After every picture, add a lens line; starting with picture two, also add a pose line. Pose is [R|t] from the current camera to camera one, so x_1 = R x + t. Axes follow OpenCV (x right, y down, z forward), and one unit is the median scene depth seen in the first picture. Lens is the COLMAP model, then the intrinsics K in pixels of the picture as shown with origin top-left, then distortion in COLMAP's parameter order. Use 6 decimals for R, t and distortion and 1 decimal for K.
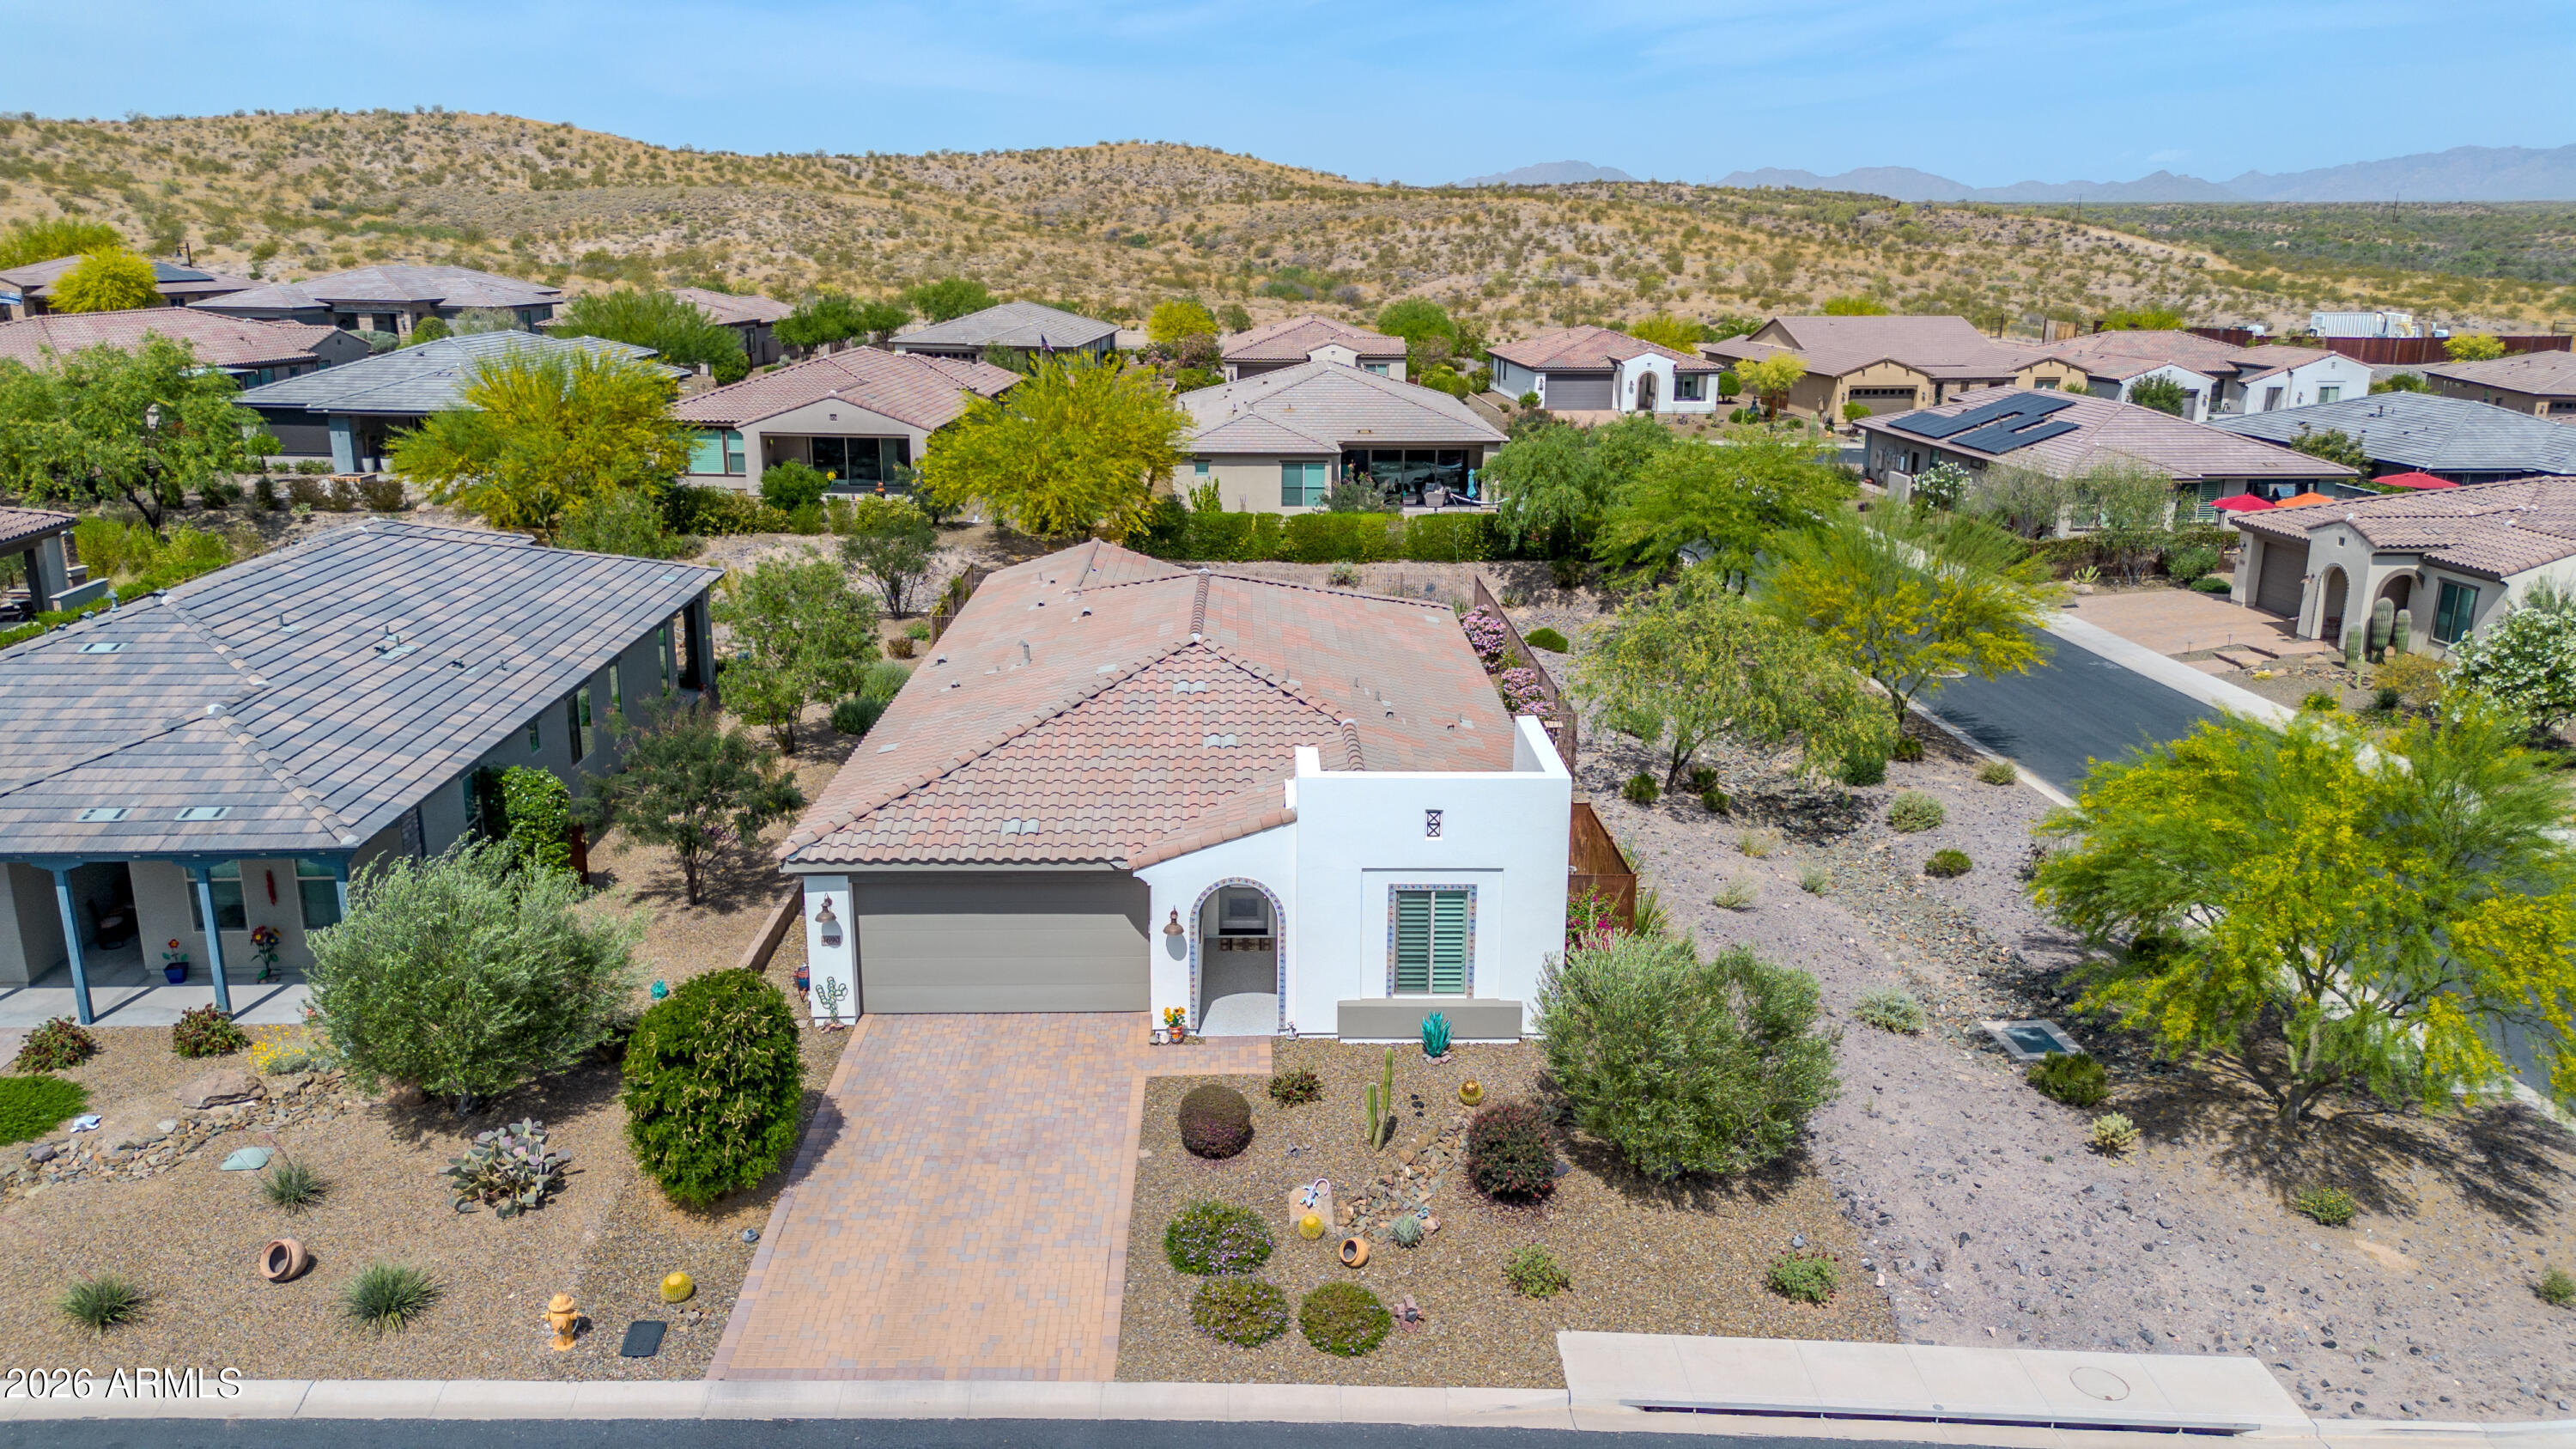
lens RADIAL K [[1837.9, 0, 1296.1], [0, 1837.9, 719.4], [0, 0, 1]] dist [0.062665, -0.063141]
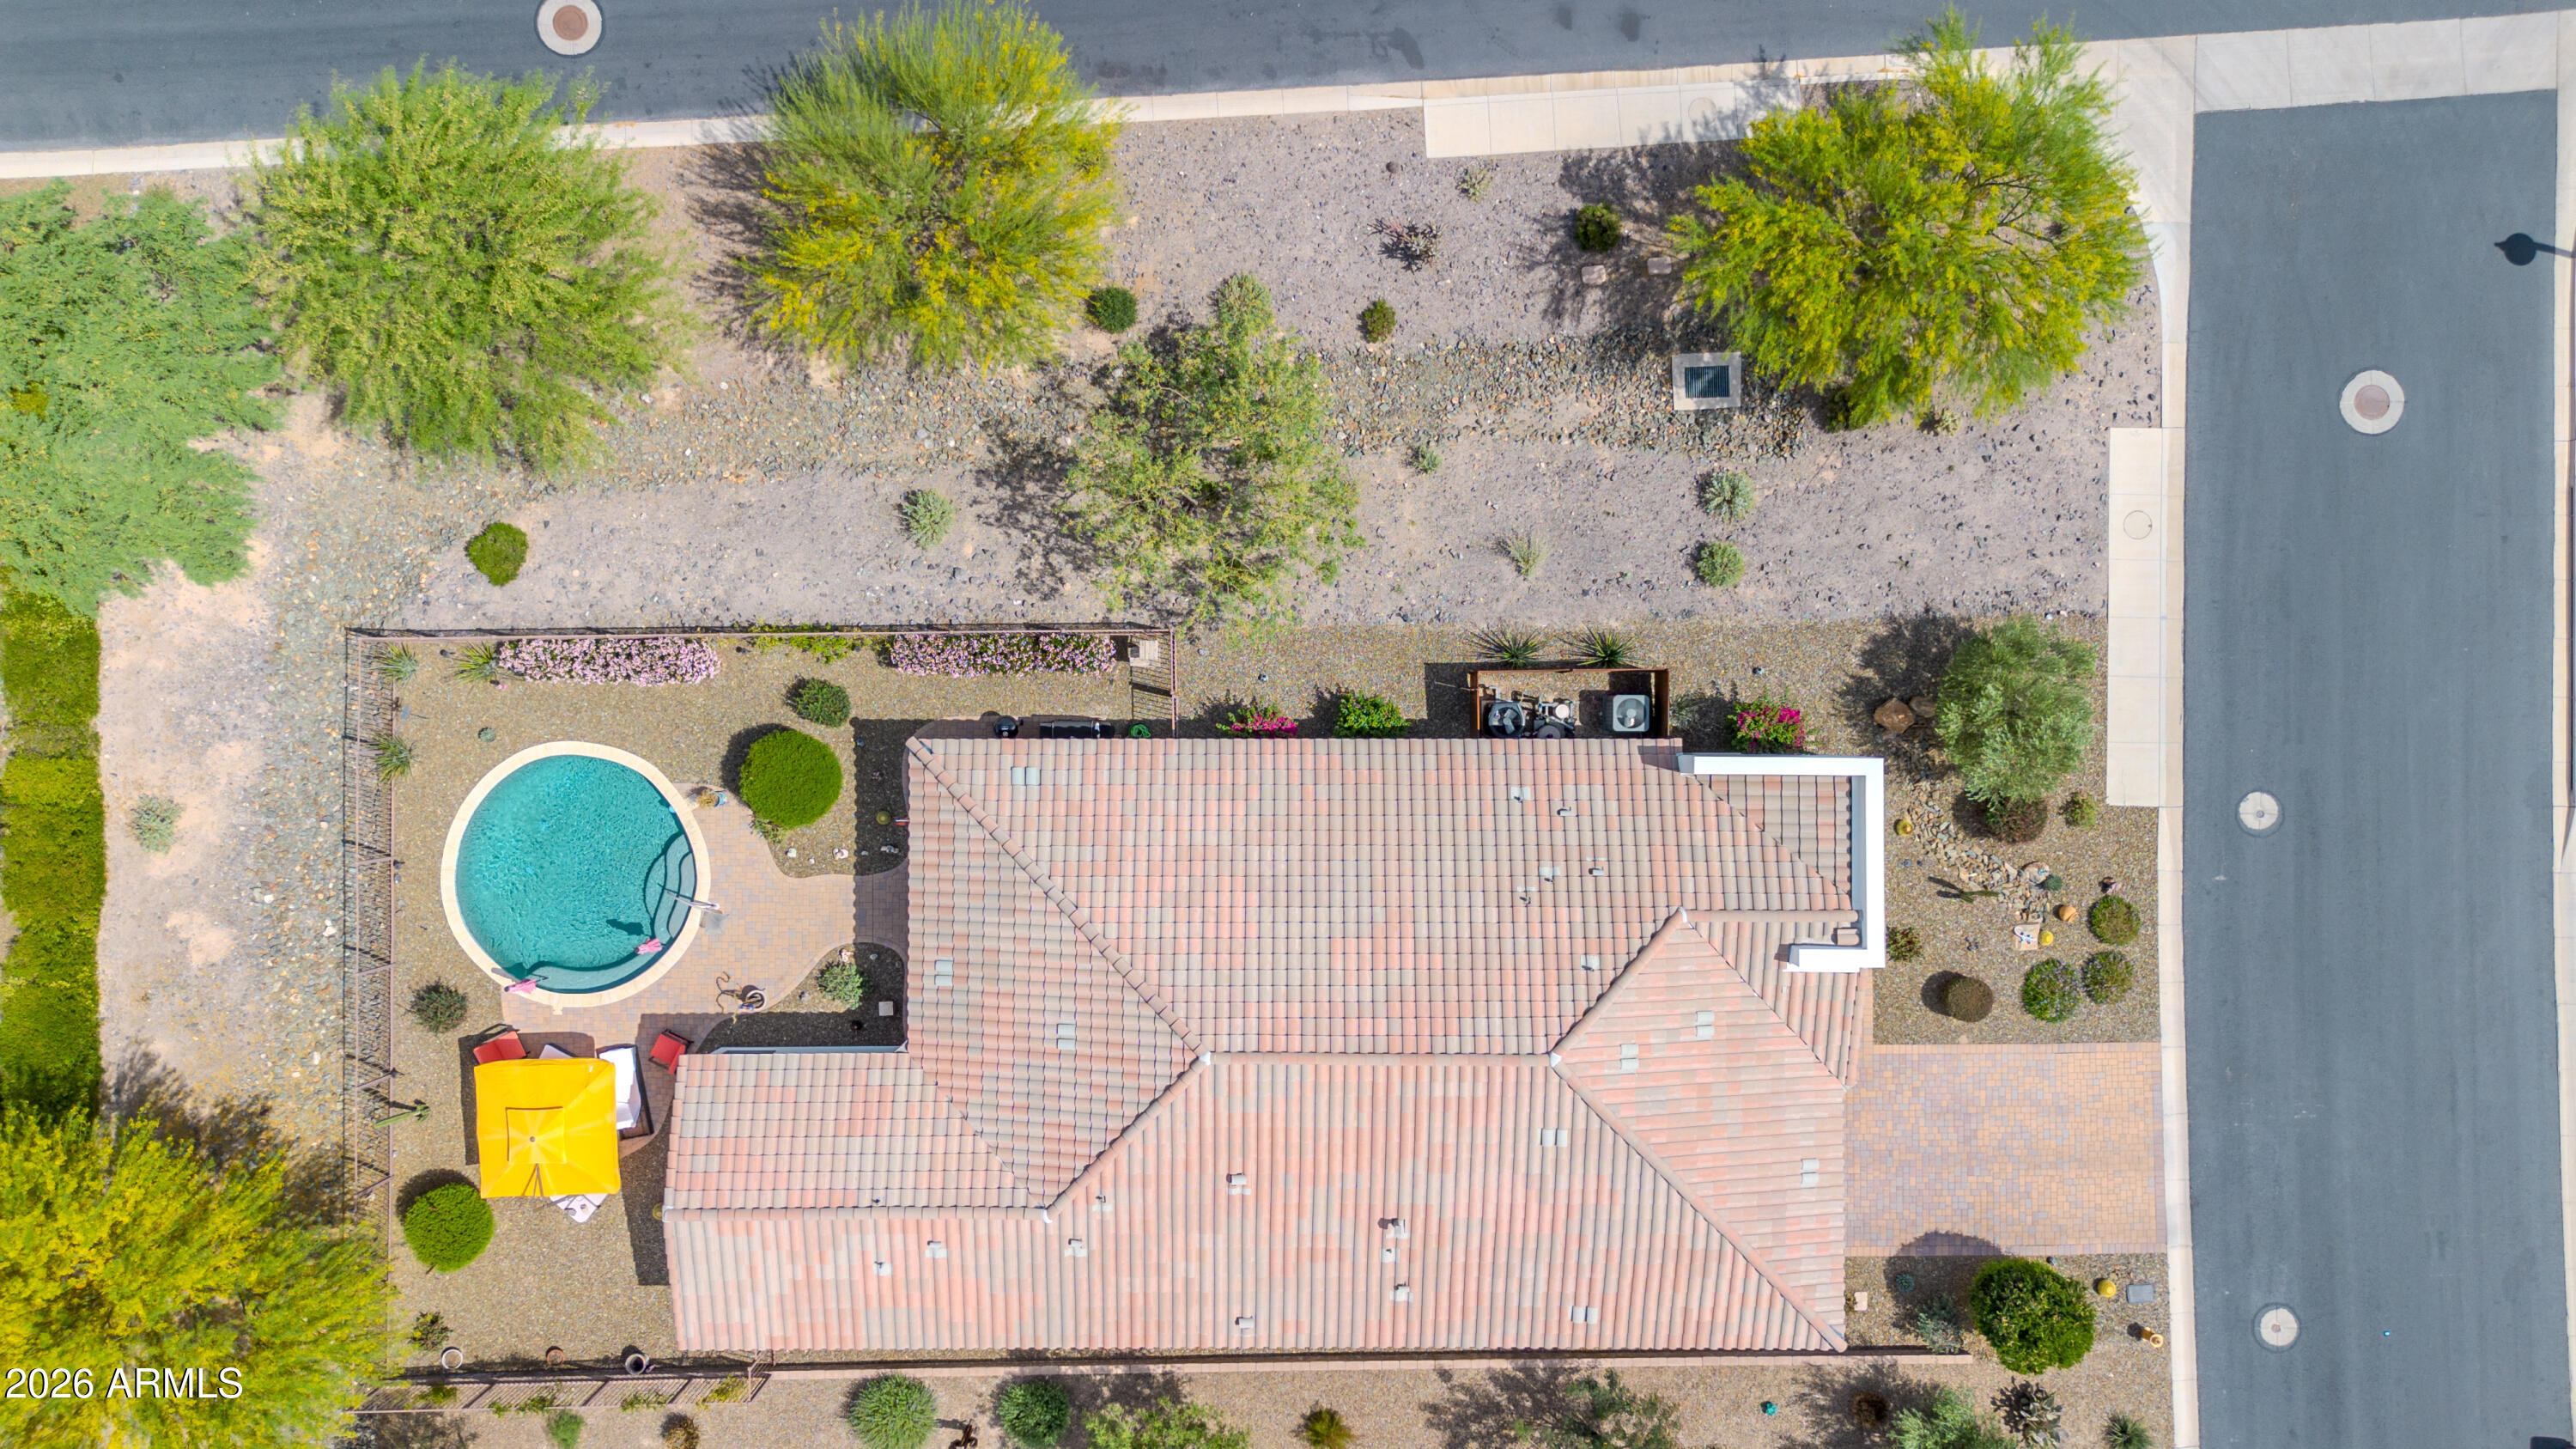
lens RADIAL K [[1837.9, 0, 1294.3], [0, 1837.9, 724.0], [0, 0, 1]] dist [0.062665, -0.063141]
pose [[0.028103, -0.999574, -0.007909, 0.074465], [0.259900, -0.000333, 0.965636, -0.582343], [-0.965227, -0.029193, 0.259780, 0.456174]]
